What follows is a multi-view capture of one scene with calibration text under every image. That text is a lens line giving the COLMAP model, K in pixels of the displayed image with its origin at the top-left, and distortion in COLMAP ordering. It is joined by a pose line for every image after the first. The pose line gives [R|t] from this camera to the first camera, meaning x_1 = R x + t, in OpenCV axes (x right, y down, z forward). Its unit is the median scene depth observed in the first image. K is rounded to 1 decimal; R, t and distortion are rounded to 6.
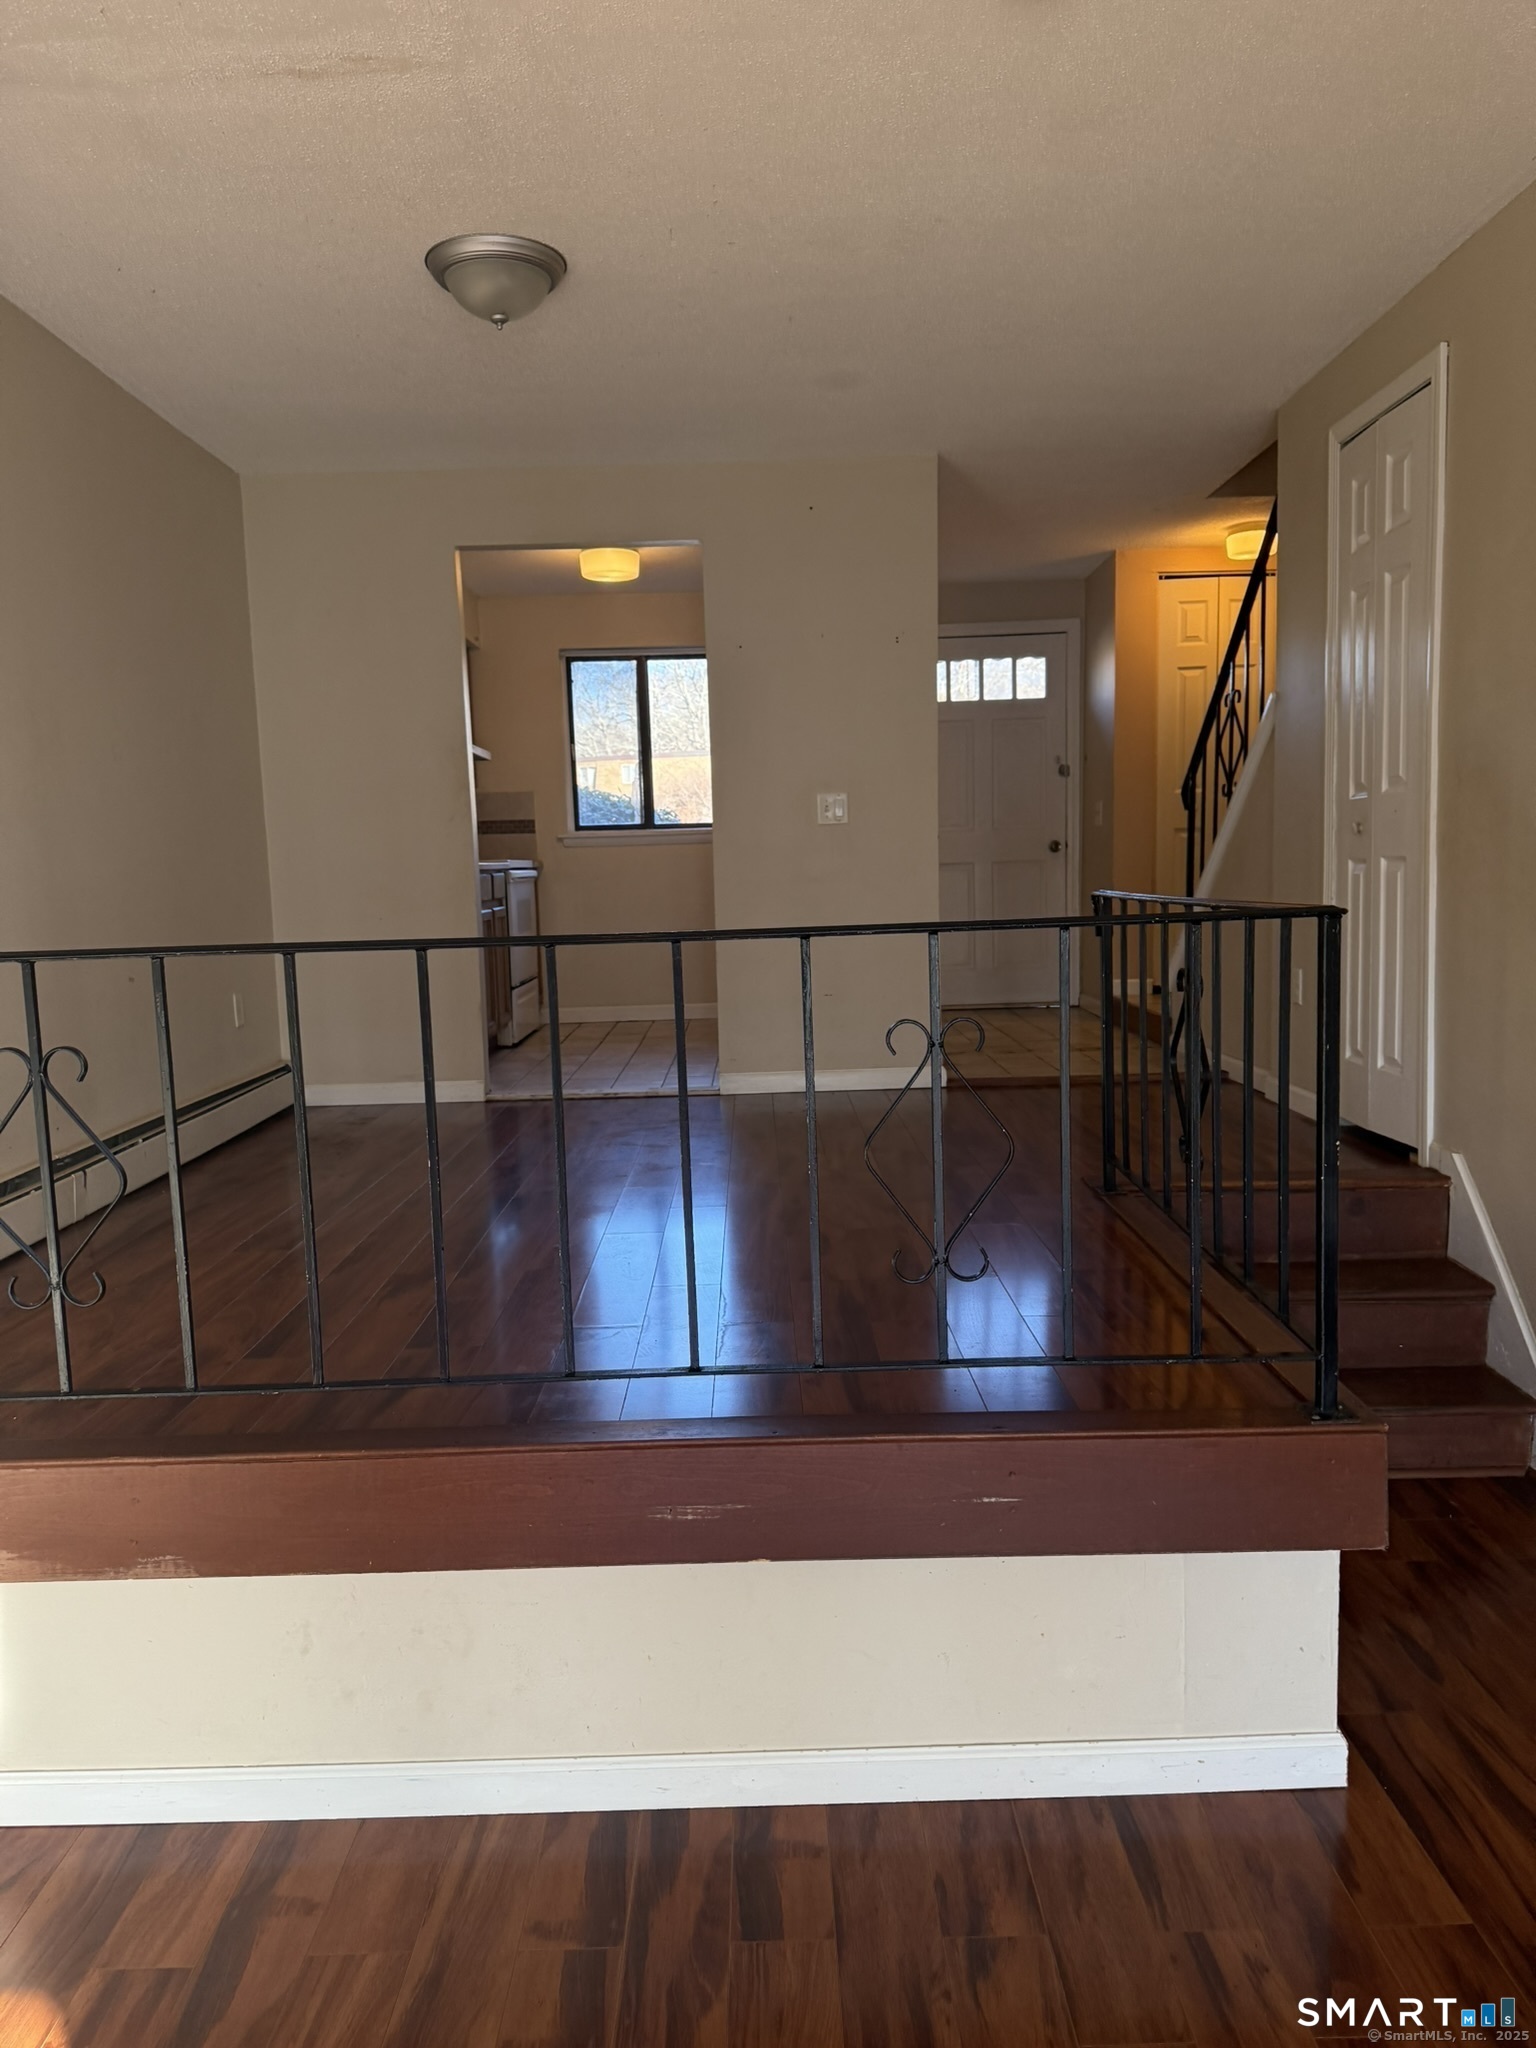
lens RADIAL K [[1489.2, 0, 757.9], [0, 1489.2, 1040.7], [0, 0, 1]] dist [0.126107, -0.148030]
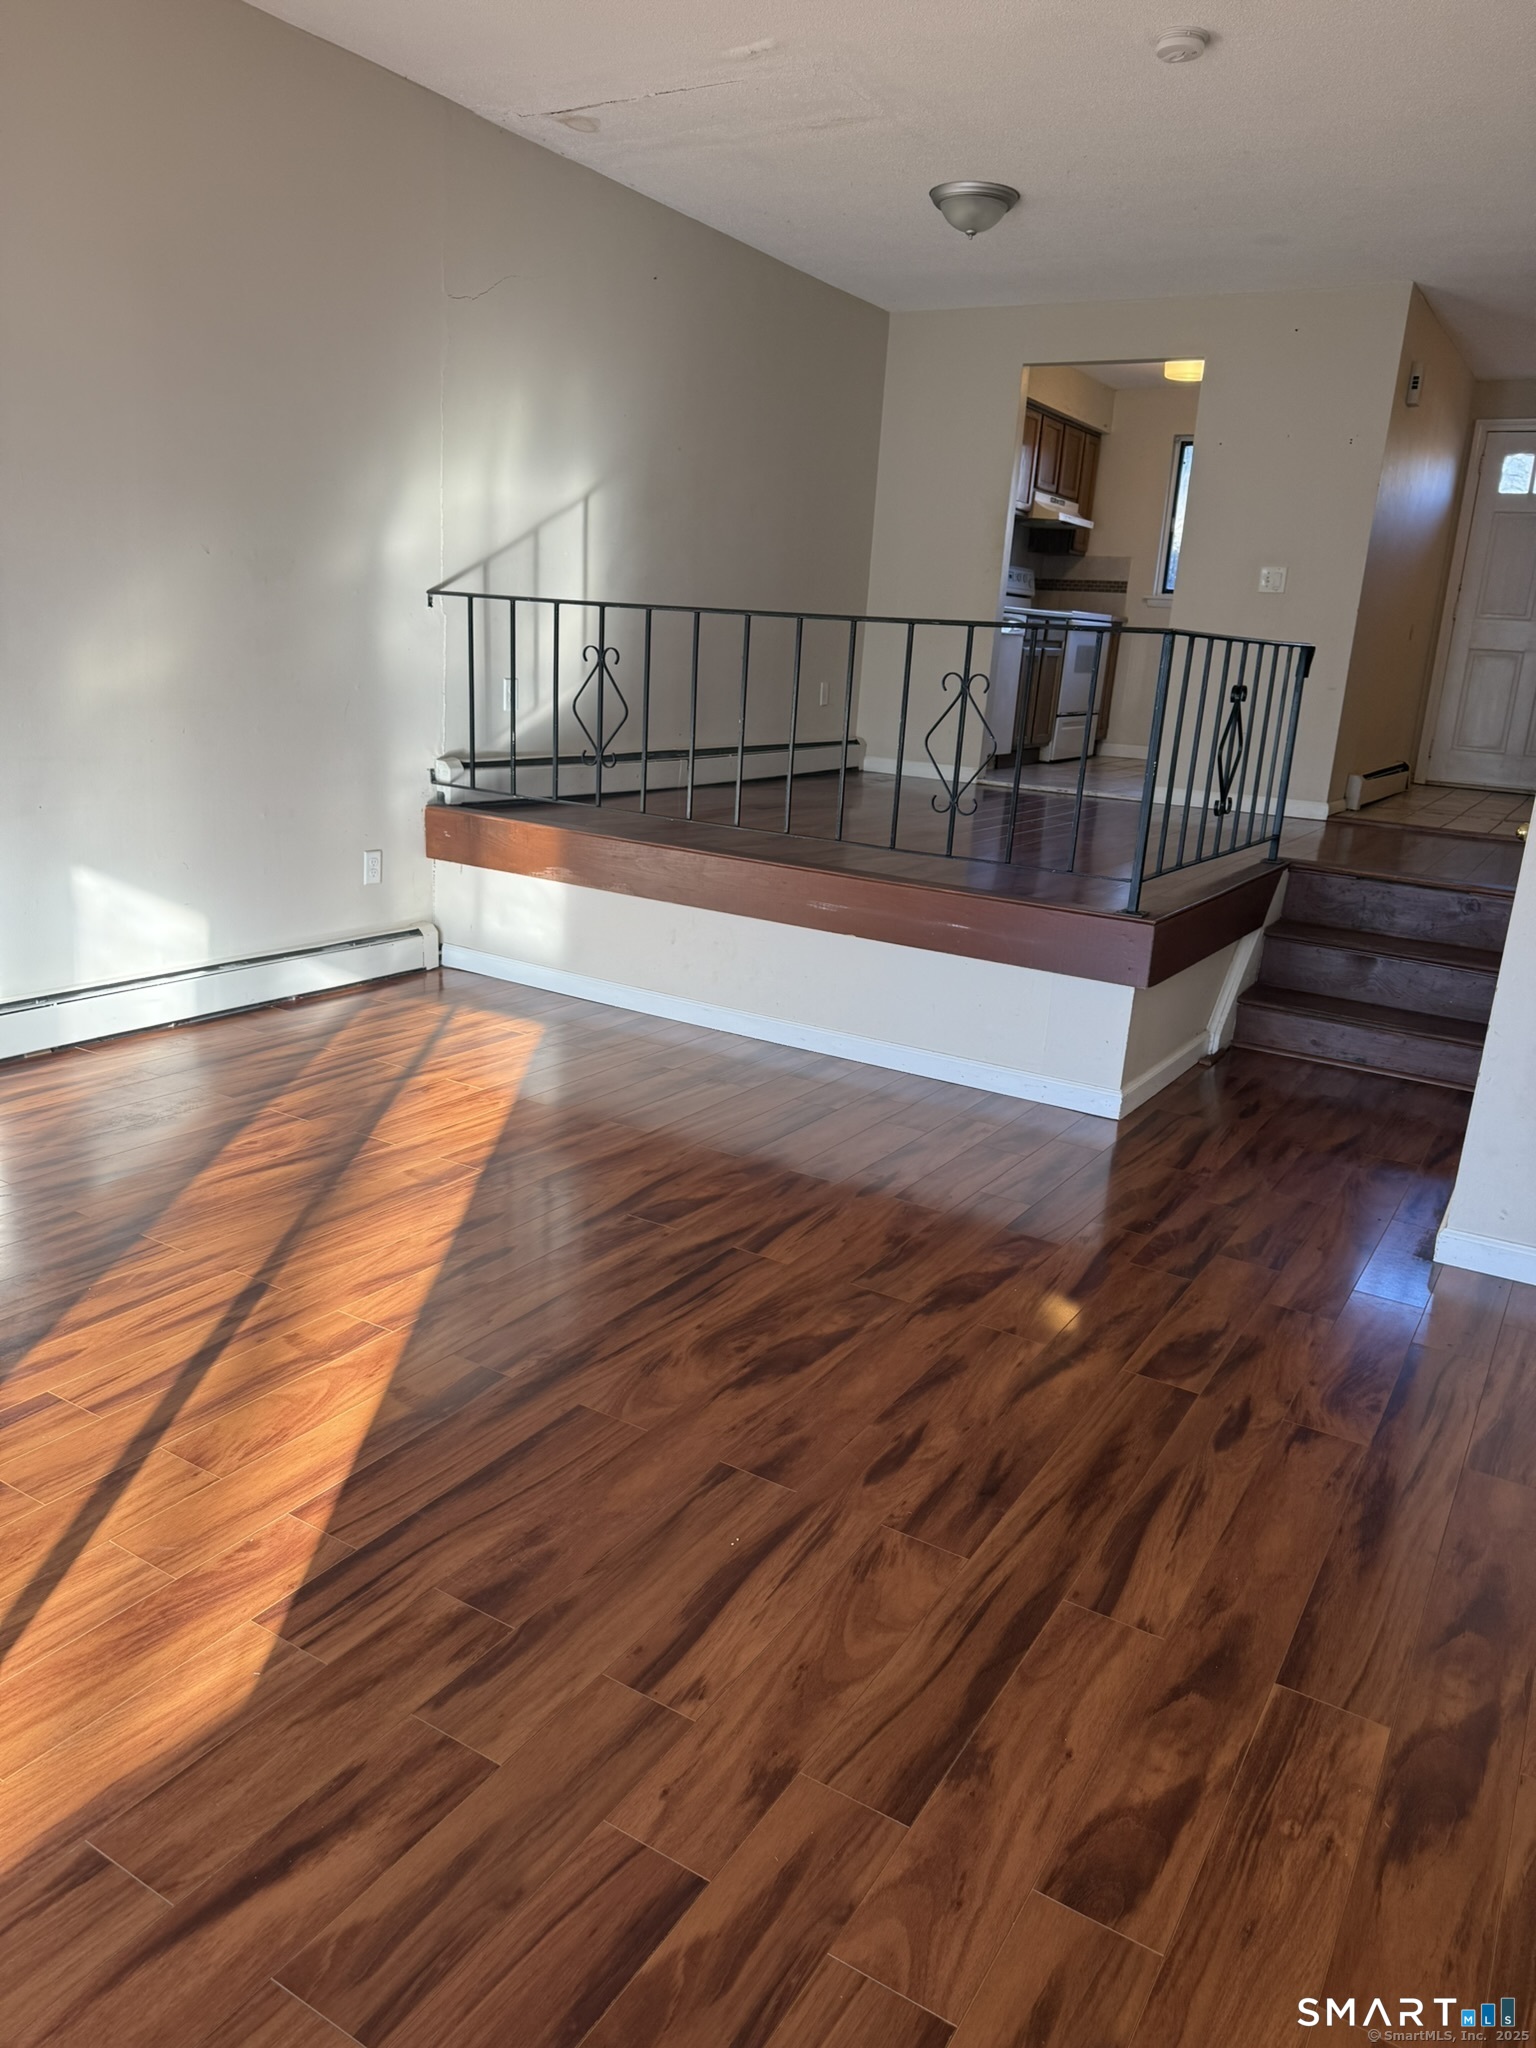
lens RADIAL K [[1489.2, 0, 757.9], [0, 1489.2, 1040.7], [0, 0, 1]] dist [0.126107, -0.148030]
pose [[0.855534, 0.216172, -0.470458, 0.563897], [-0.147416, 0.972761, 0.178900, 0.087801], [0.496316, -0.083702, 0.864097, -0.538918]]
